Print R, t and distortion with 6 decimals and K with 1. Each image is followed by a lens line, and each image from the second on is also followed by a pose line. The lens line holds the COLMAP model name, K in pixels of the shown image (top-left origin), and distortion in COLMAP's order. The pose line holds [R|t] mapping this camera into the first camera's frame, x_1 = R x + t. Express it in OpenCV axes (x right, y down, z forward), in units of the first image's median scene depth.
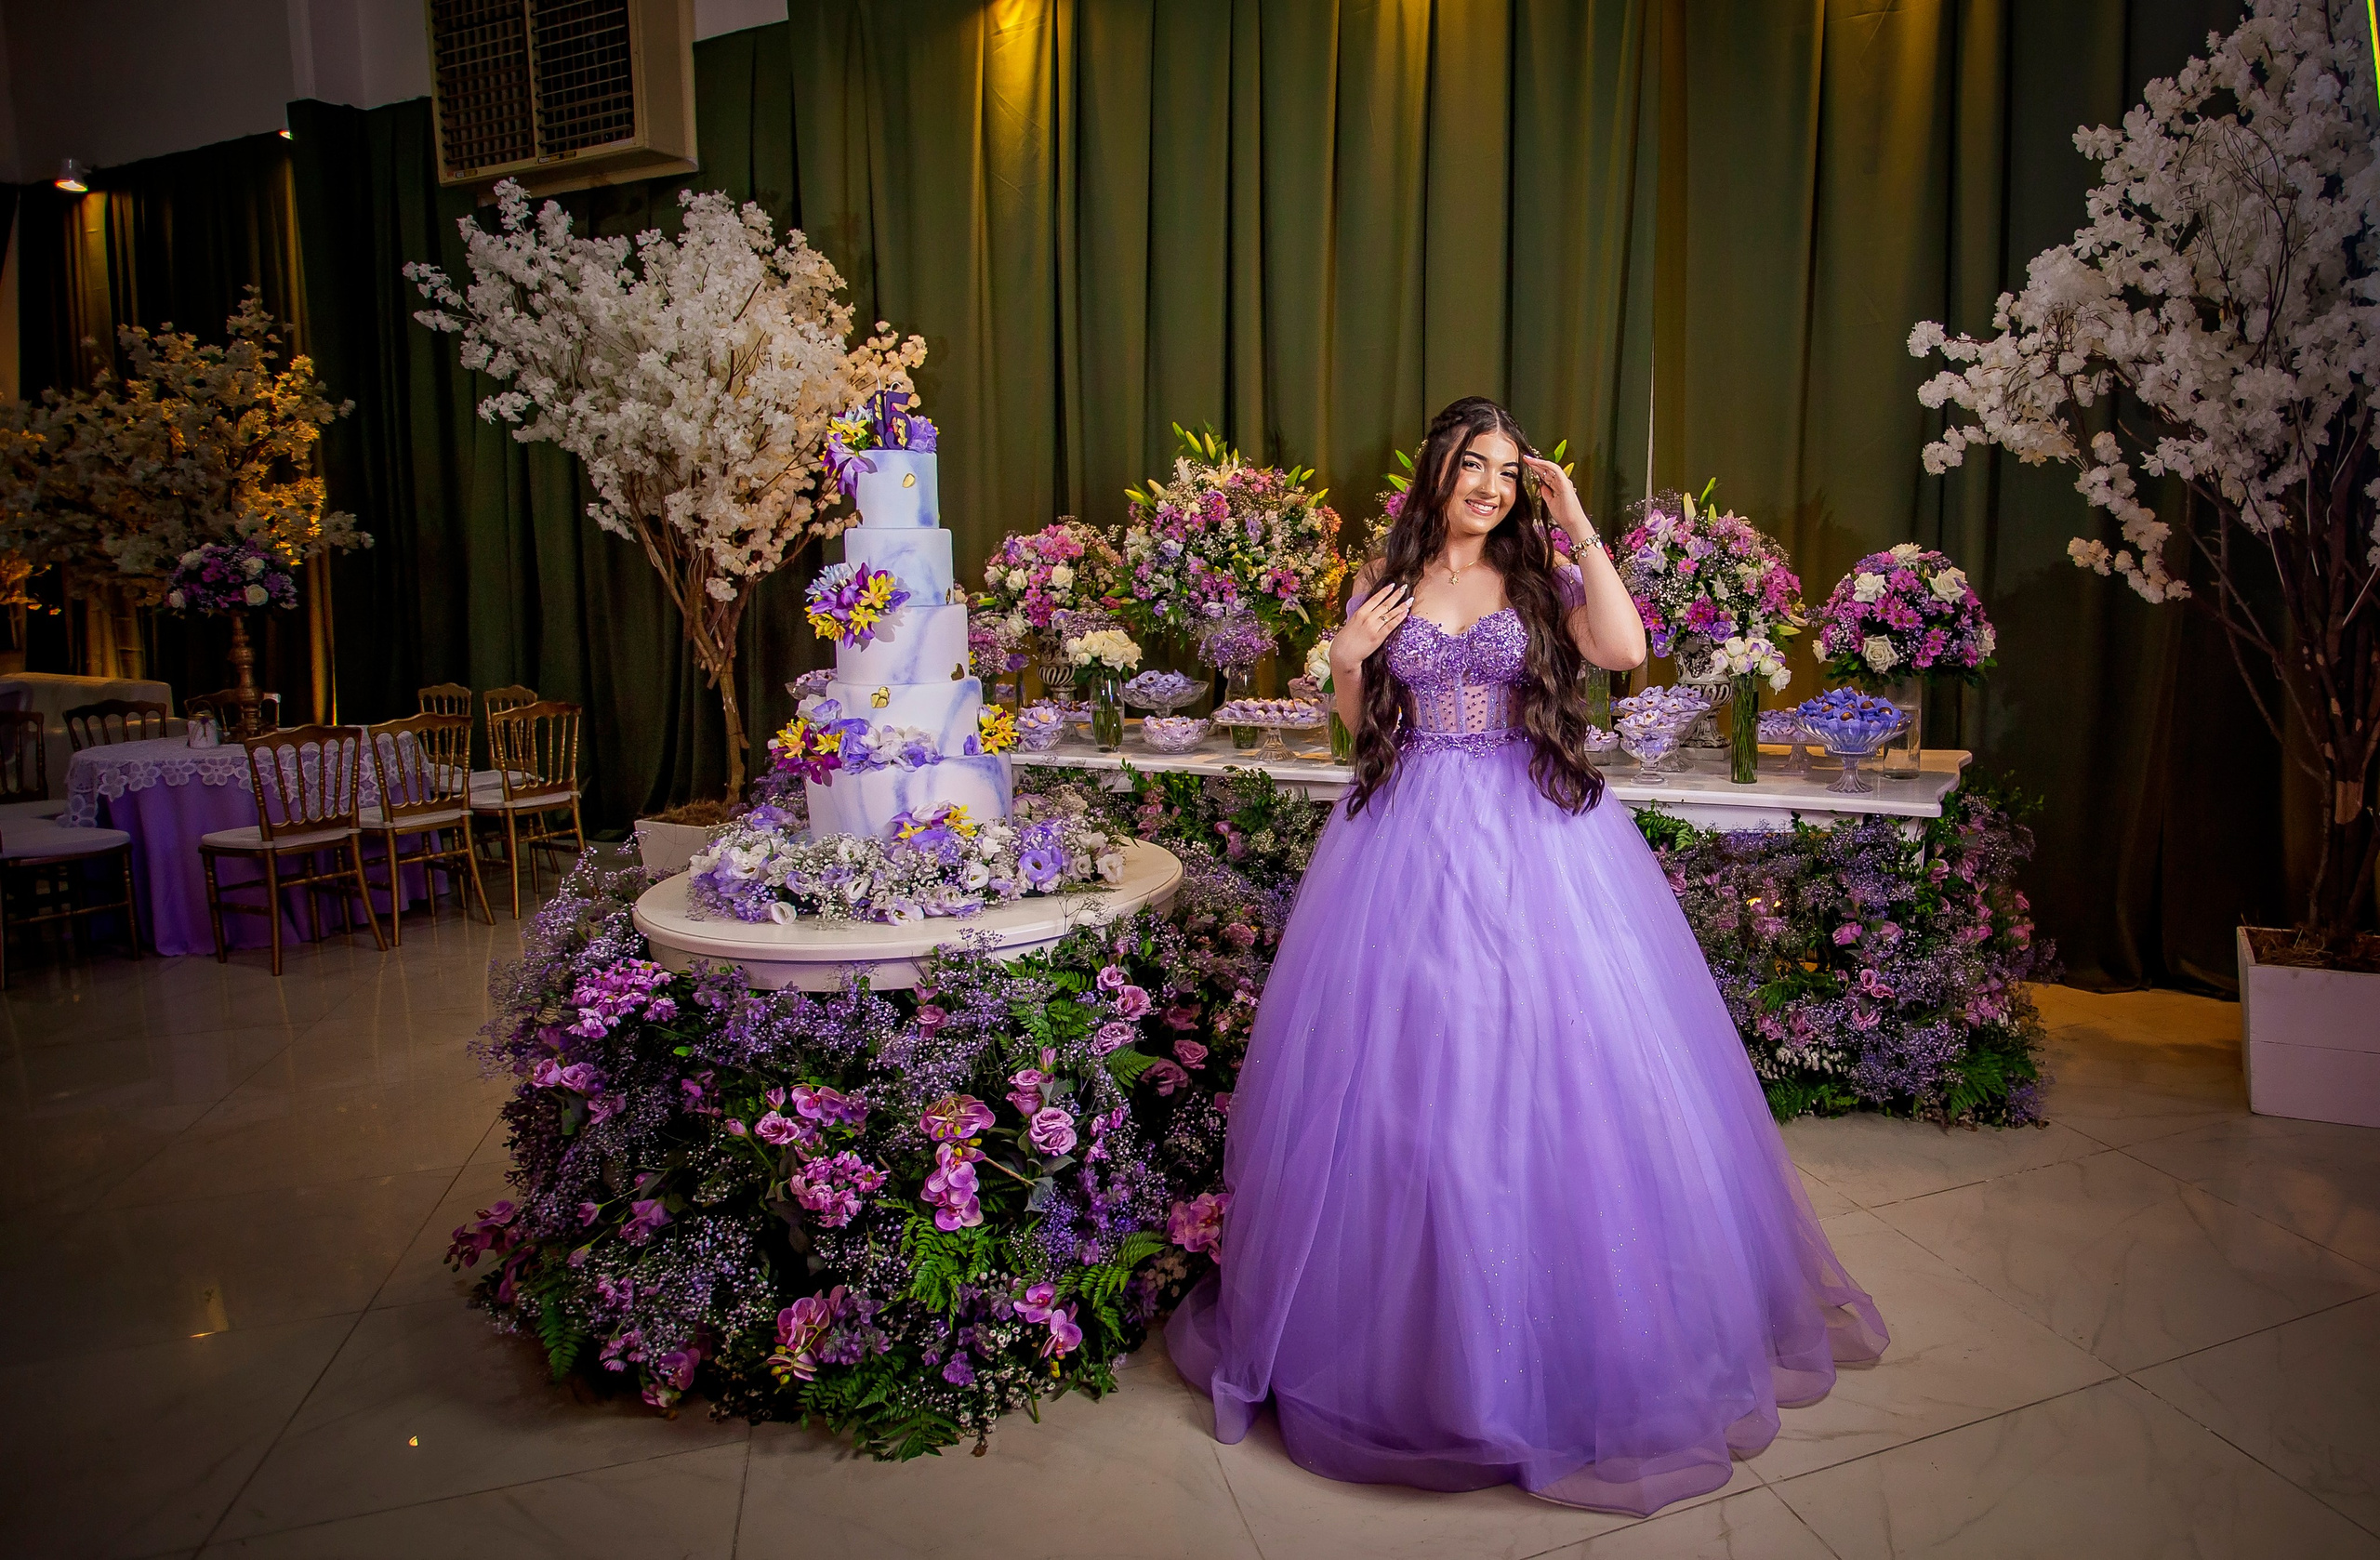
lens RADIAL K [[1465.7, 0, 1489.4], [0, 1465.7, 743.4], [0, 0, 1]] dist [-0.076469, 0.020402]
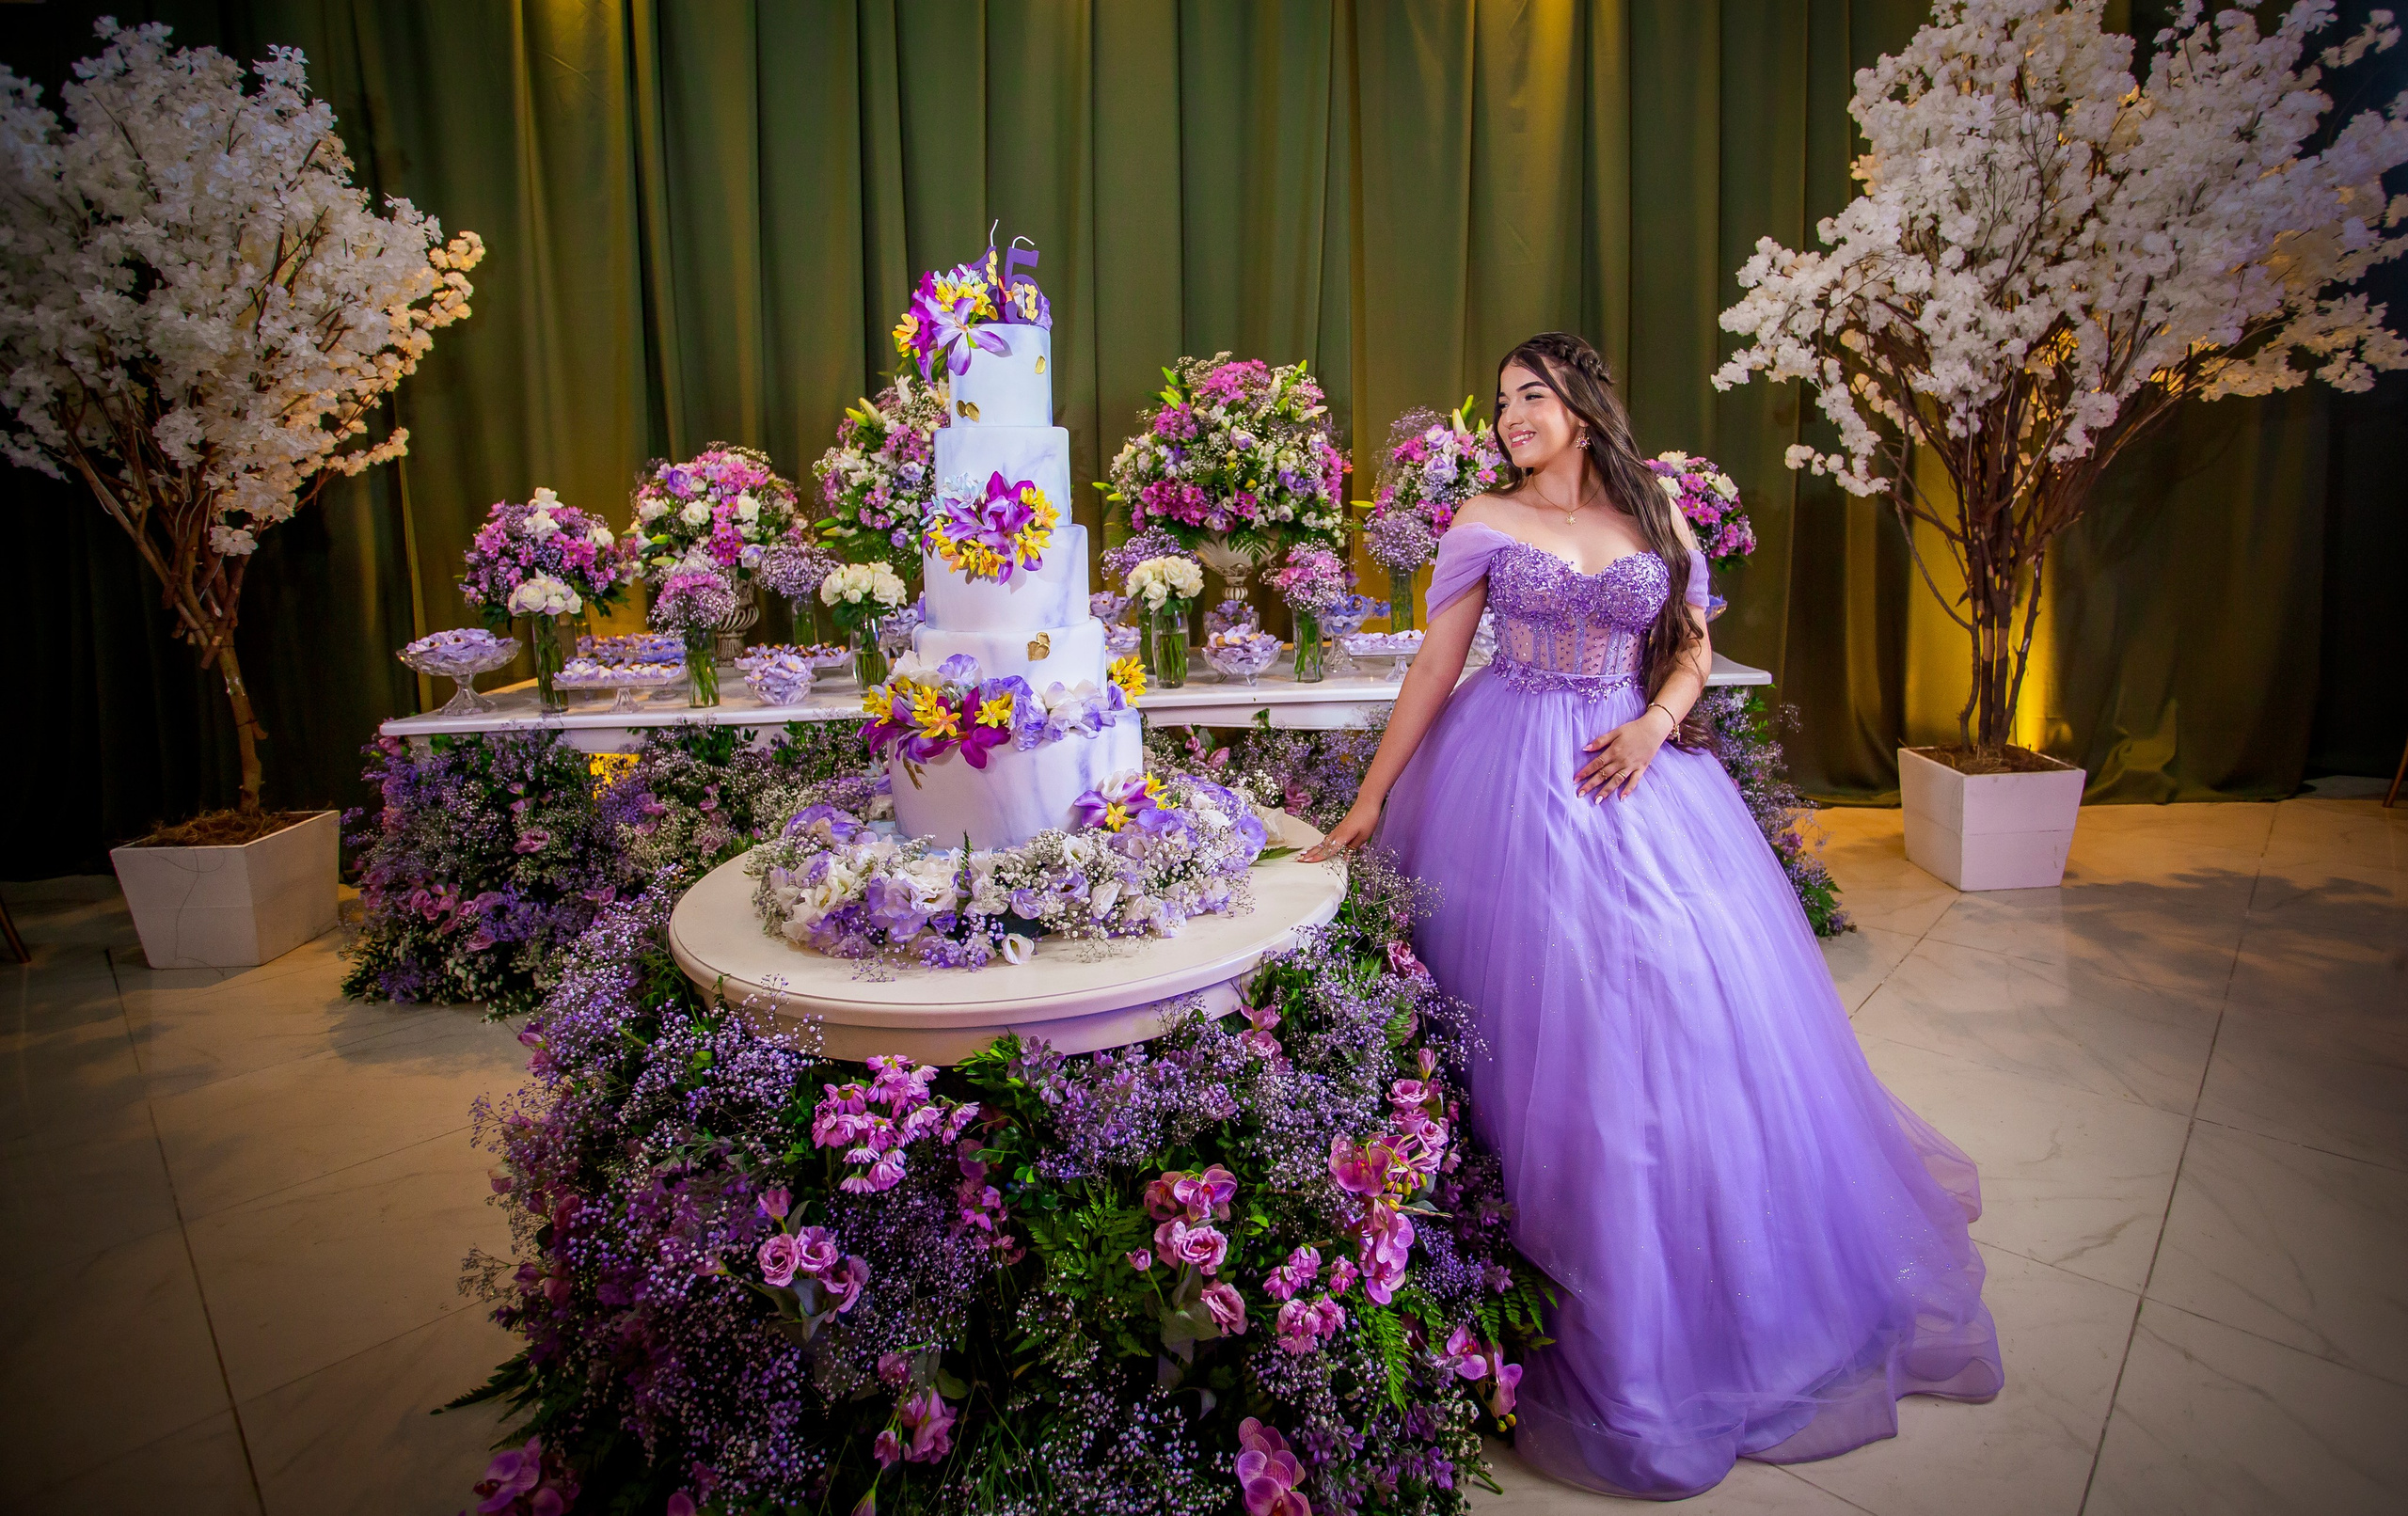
lens RADIAL K [[1228.6, 0, 1269.9], [0, 1228.6, 652.2], [0, 0, 1]] dist [-0.073469, 0.024980]
pose [[0.904980, -0.078962, 0.418063, -0.402529], [0.076670, 0.996807, 0.022305, -0.023538], [-0.418489, 0.011868, 0.908144, 0.246032]]
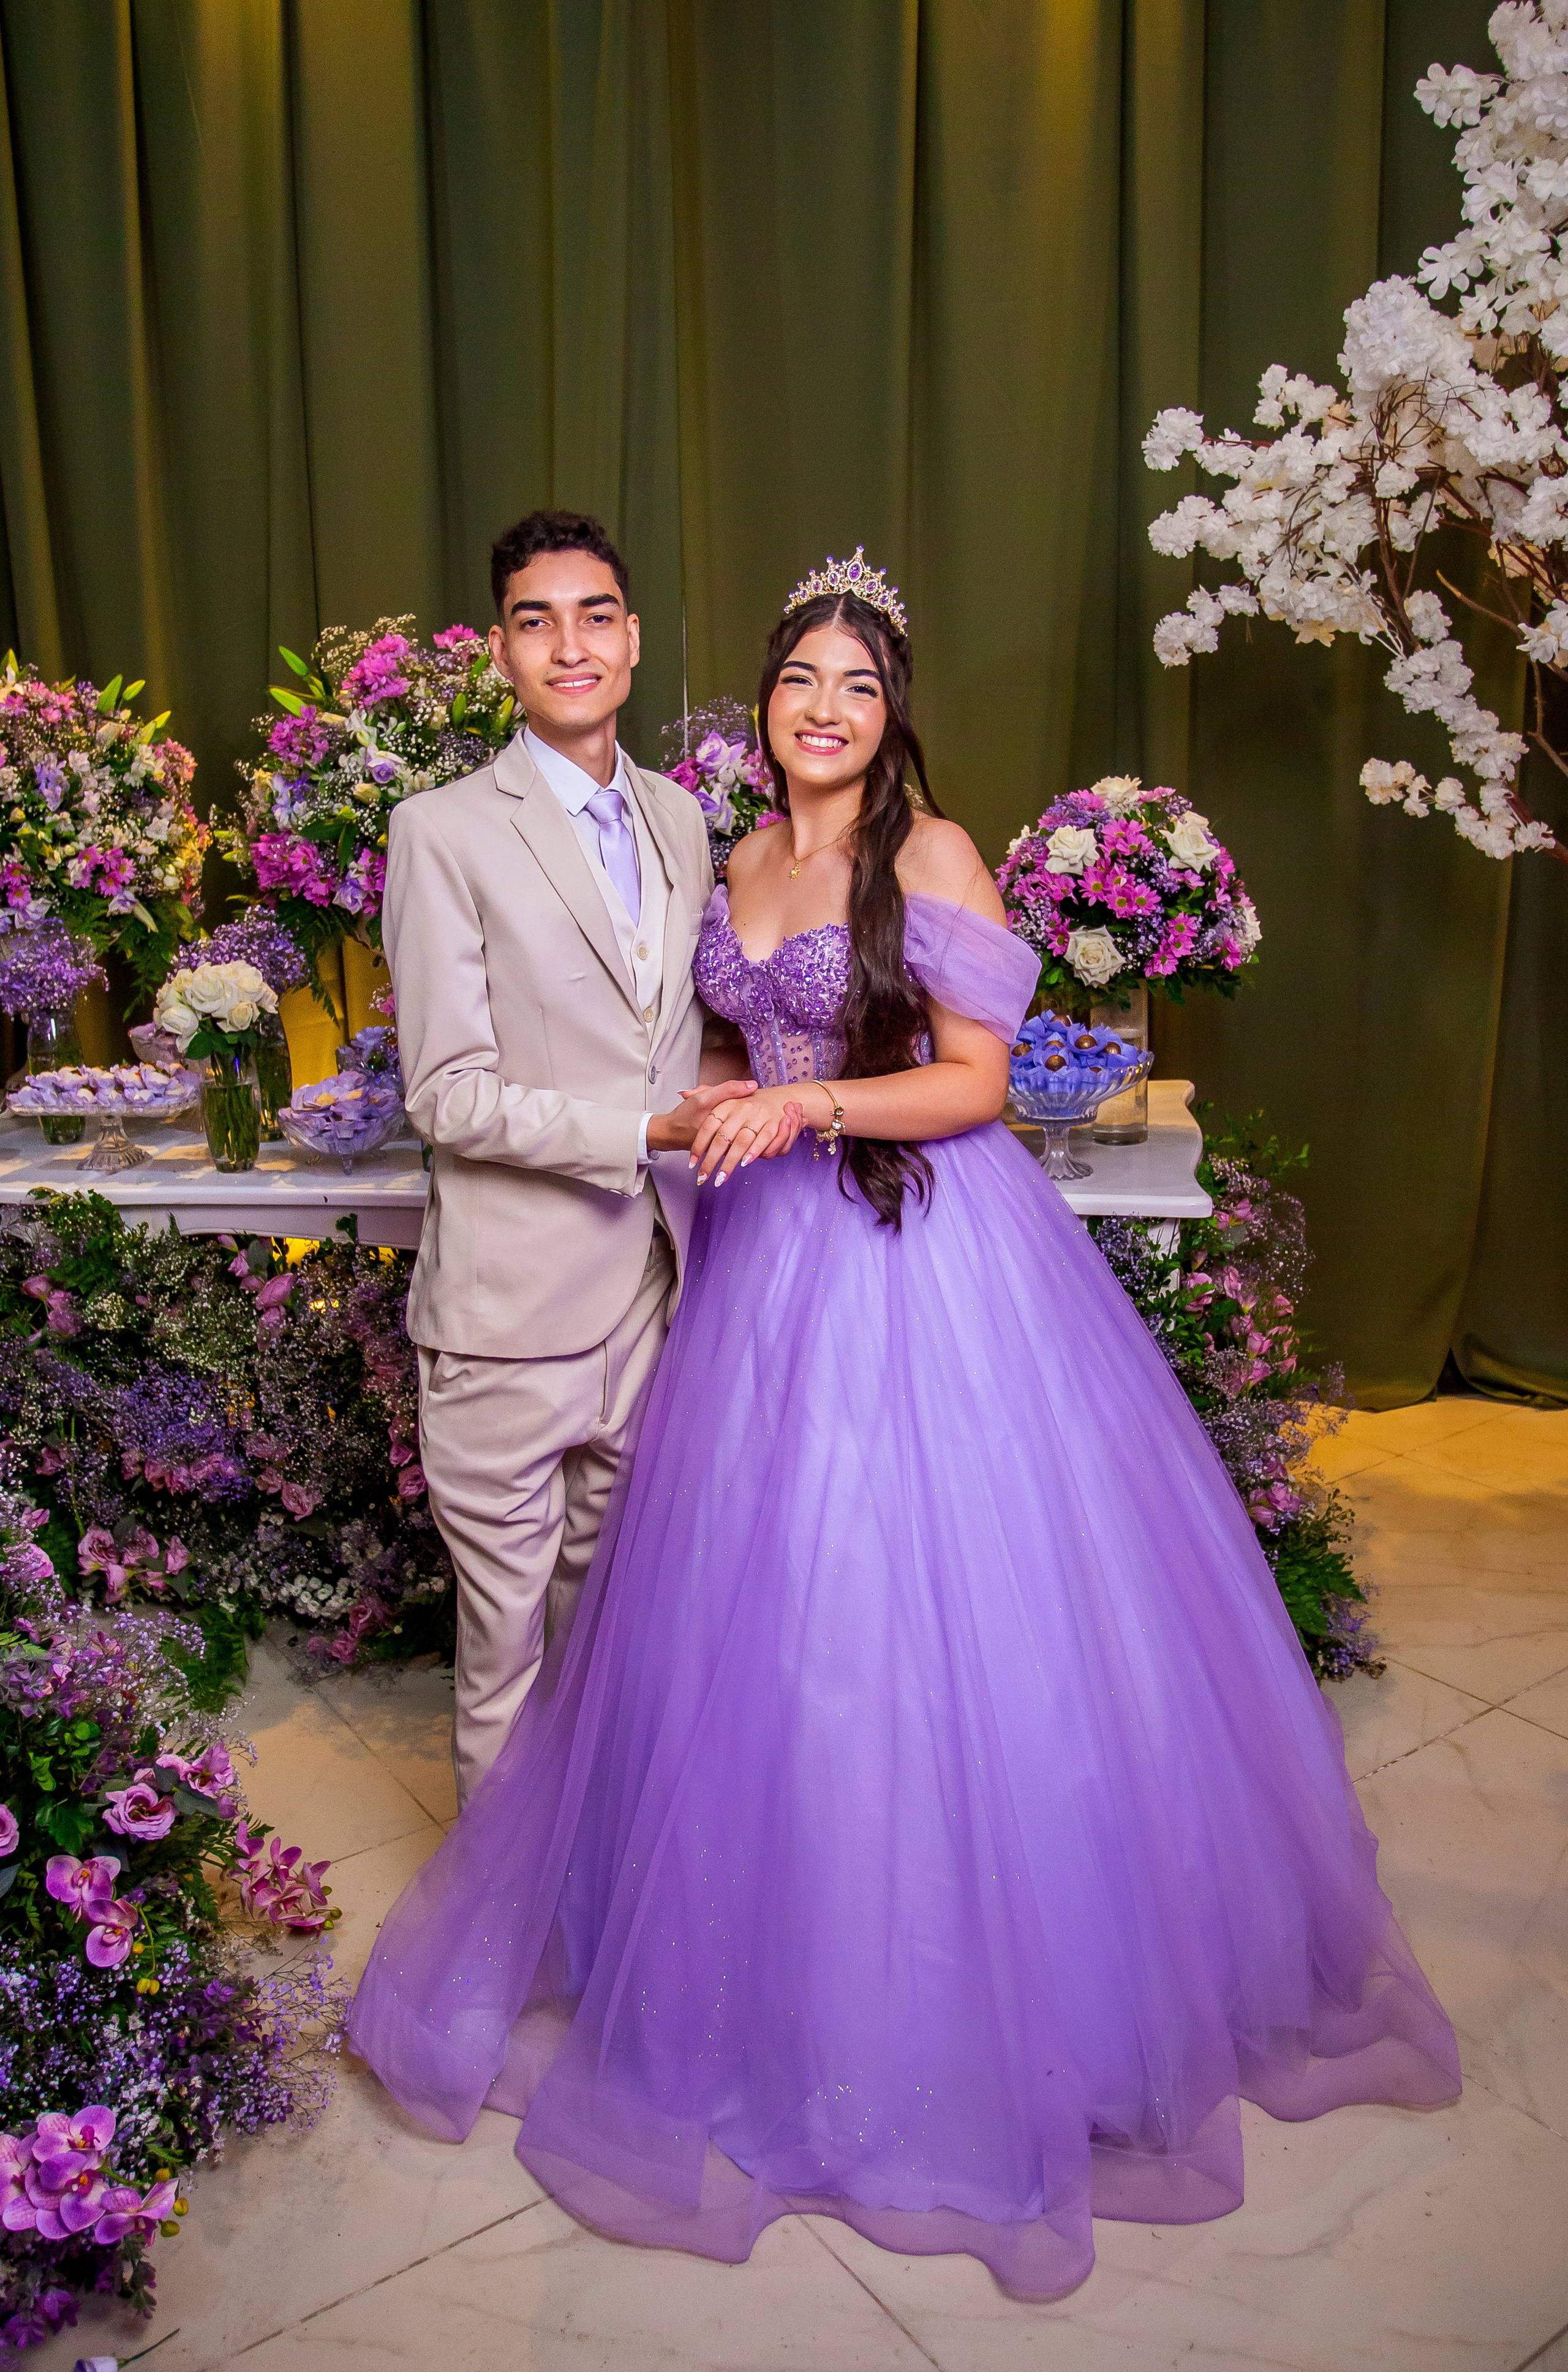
lens RADIAL K [[1804.3, 0, 737.5], [0, 1804.3, 1146.4], [0, 0, 1]] dist [-0.069984, 0.051270]
pose [[0.981659, -0.070223, 0.177240, -0.025680], [0.056032, 0.994902, 0.083845, -0.049396], [-0.182225, -0.072376, 0.980590, 0.238868]]
